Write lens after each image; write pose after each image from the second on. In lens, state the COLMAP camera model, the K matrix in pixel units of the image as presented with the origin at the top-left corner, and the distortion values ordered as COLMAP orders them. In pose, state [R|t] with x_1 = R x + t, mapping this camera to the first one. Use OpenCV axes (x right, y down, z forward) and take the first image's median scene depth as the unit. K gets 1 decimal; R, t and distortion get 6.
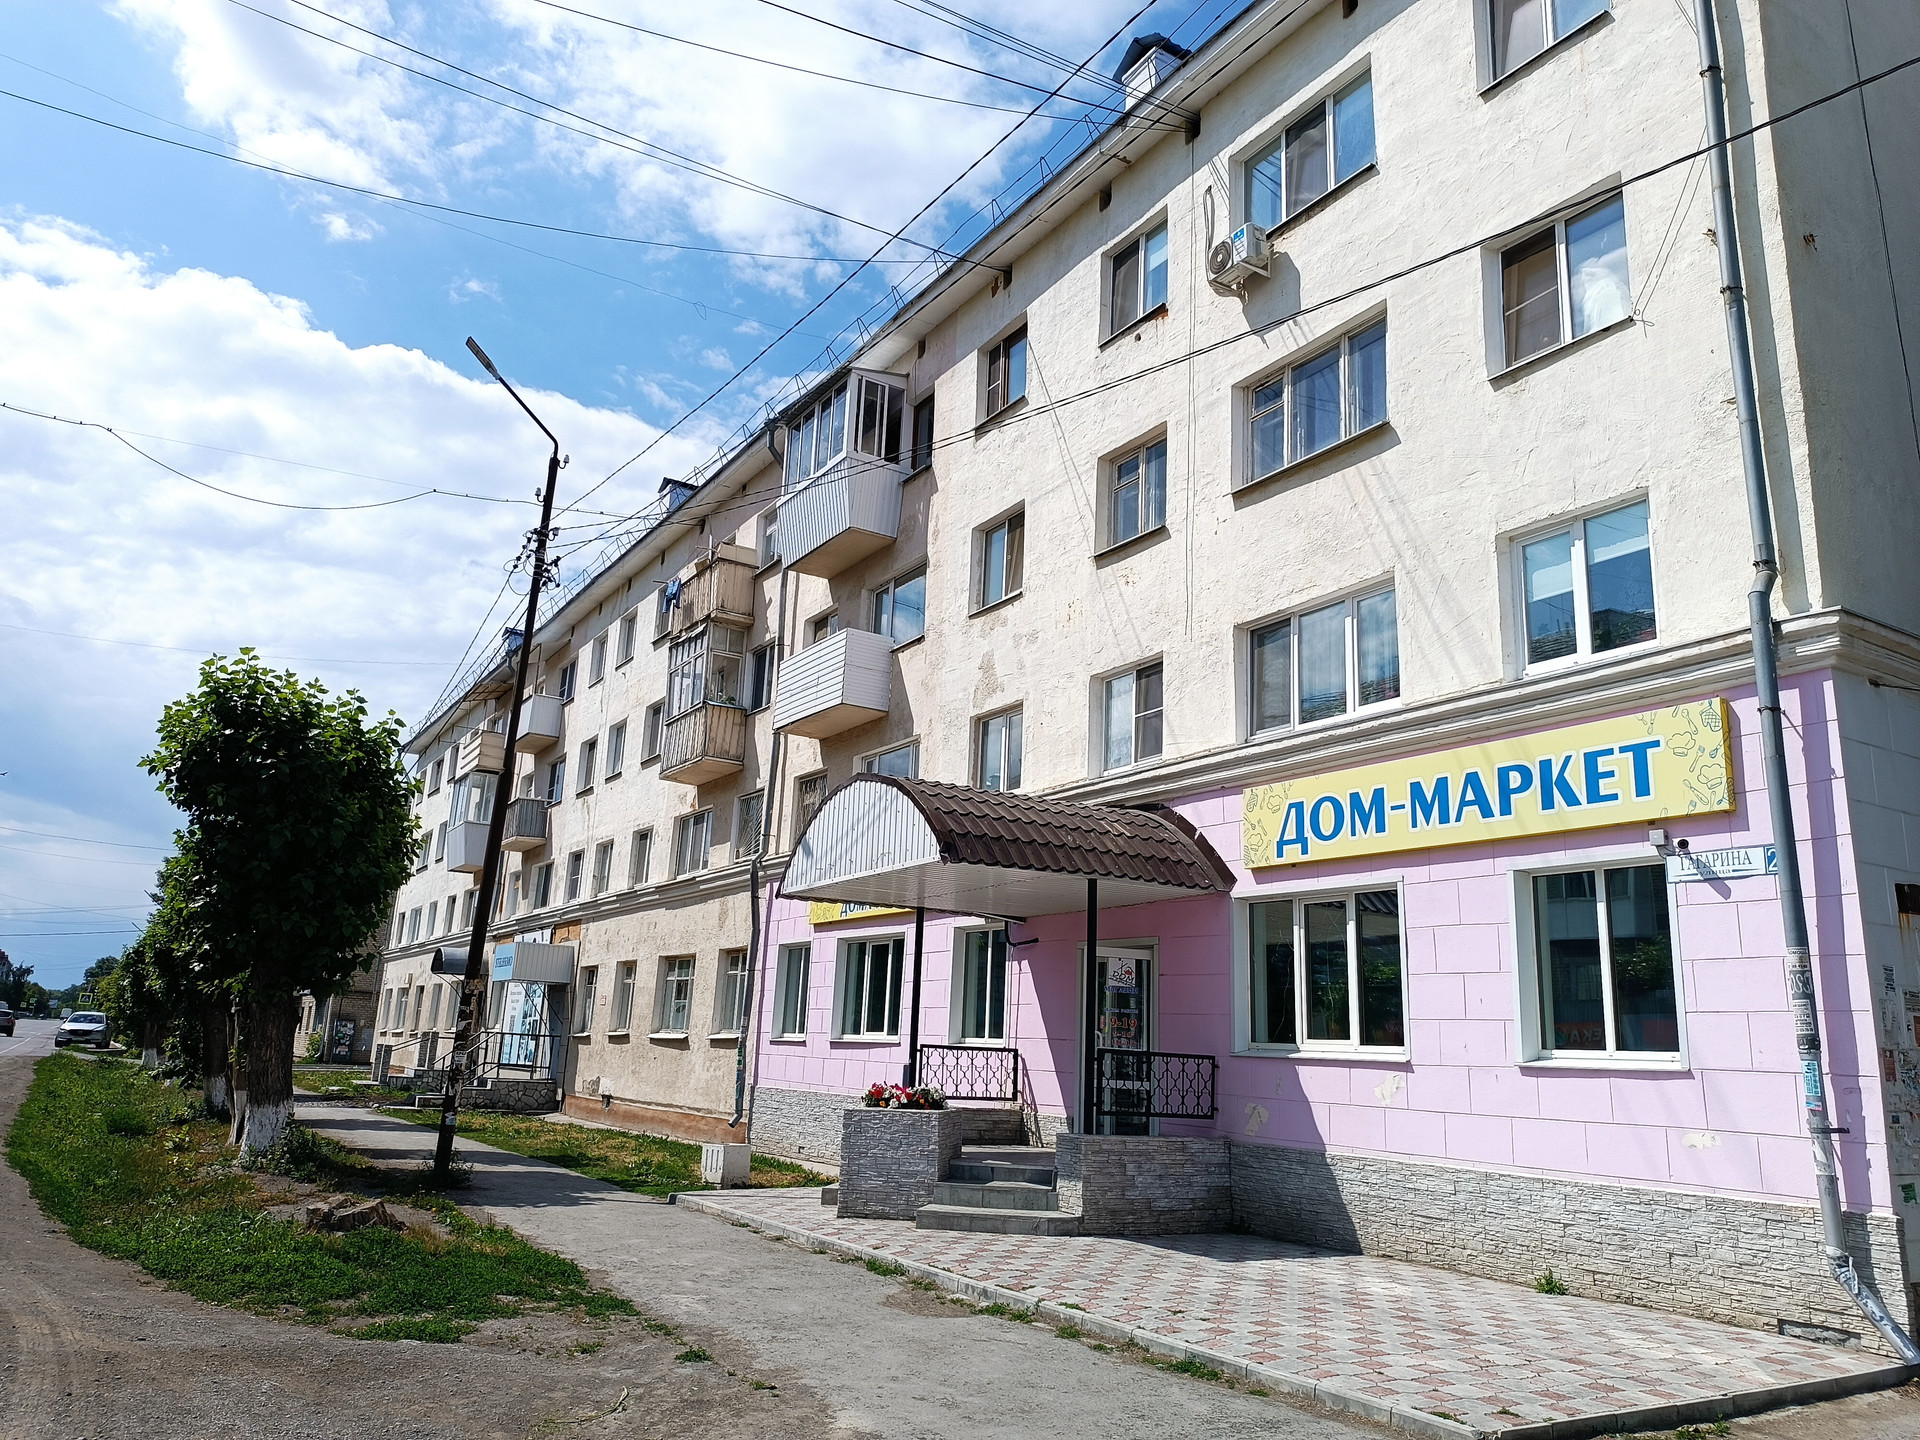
lens RADIAL K [[1354.7, 0, 974.2], [0, 1354.7, 715.4], [0, 0, 1]] dist [0.099677, -0.152902]
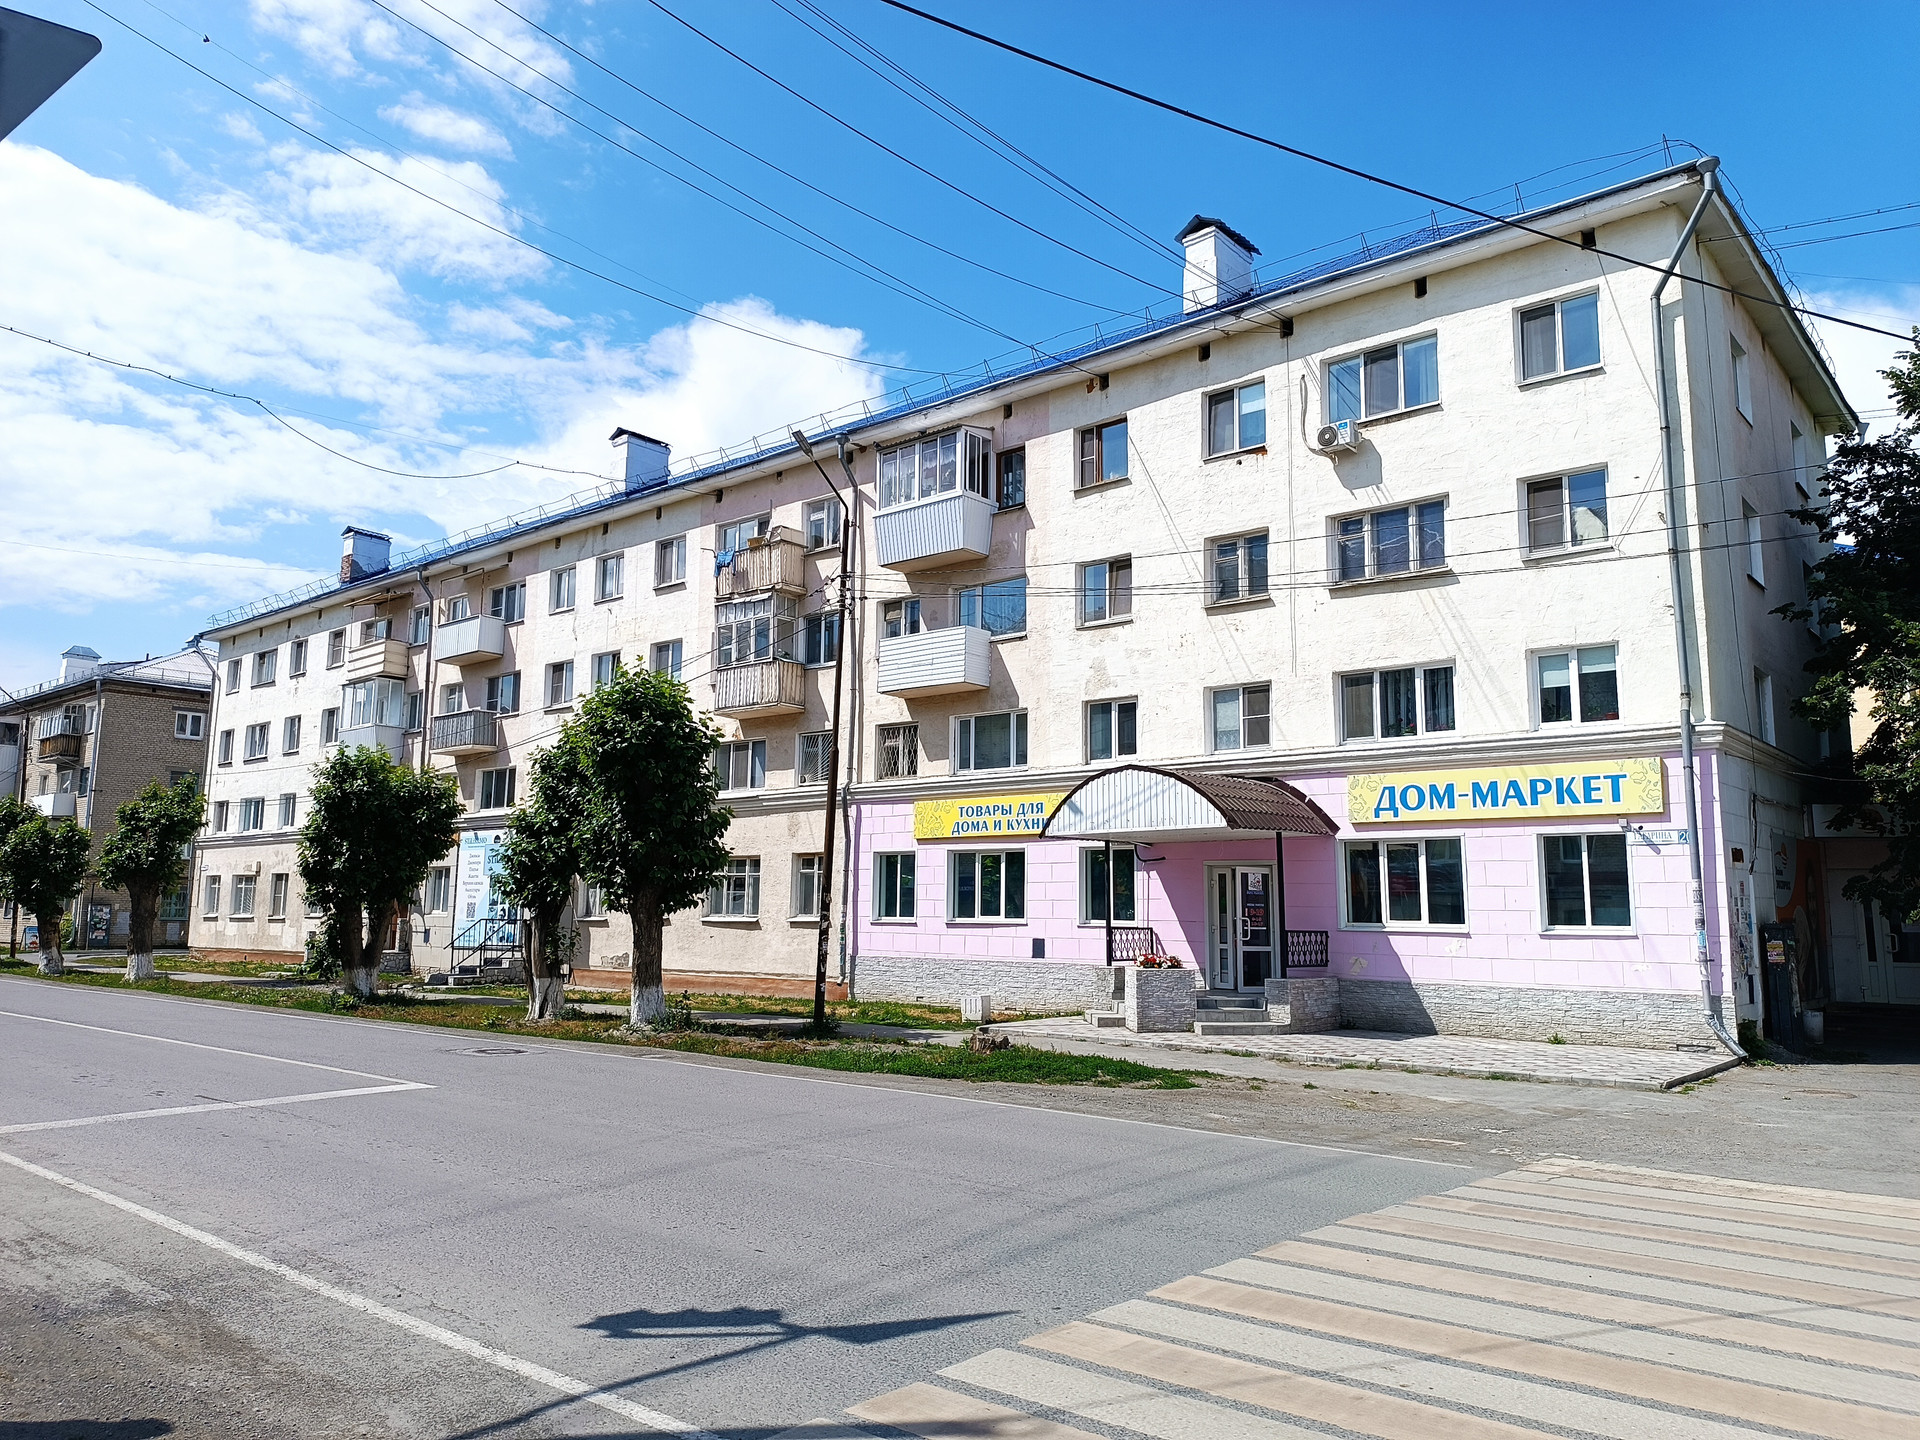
lens RADIAL K [[1362.1, 0, 960.8], [0, 1362.1, 710.8], [0, 0, 1]] dist [0.069915, -0.102474]
pose [[0.956712, 0.010407, 0.290851, -0.708697], [-0.040369, 0.994445, 0.097206, -0.160366], [-0.288223, -0.104739, 0.951818, -0.437483]]
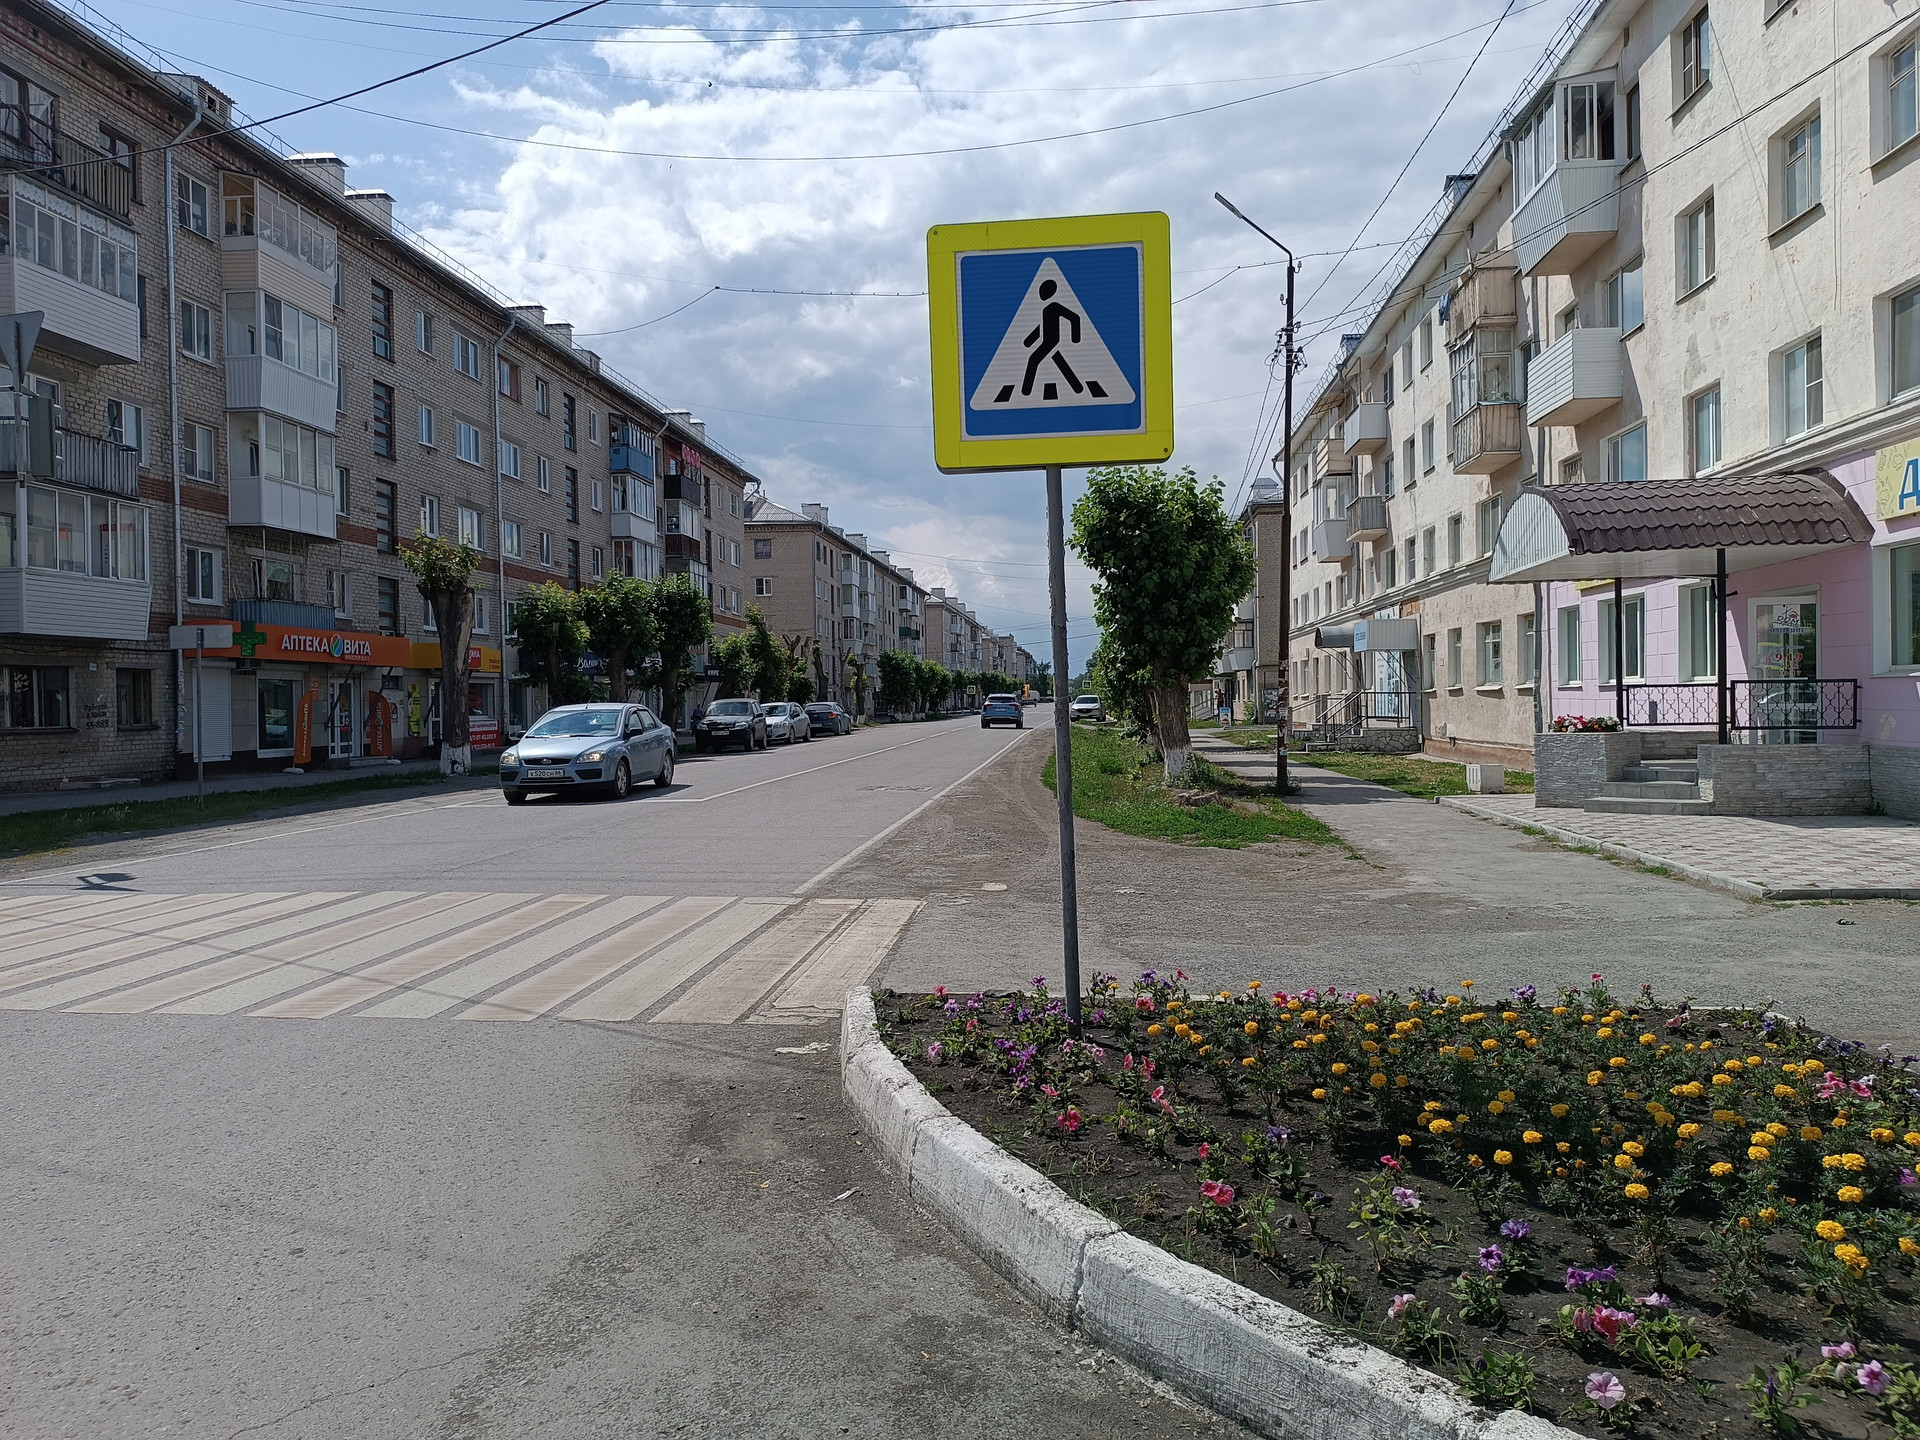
lens RADIAL K [[1362.1, 0, 960.8], [0, 1362.1, 710.8], [0, 0, 1]] dist [0.069915, -0.102474]
pose [[0.786945, -0.052951, -0.614746, 0.274535], [0.198687, 0.964991, 0.171222, -0.079929], [0.584158, -0.256884, 0.769916, -0.365790]]
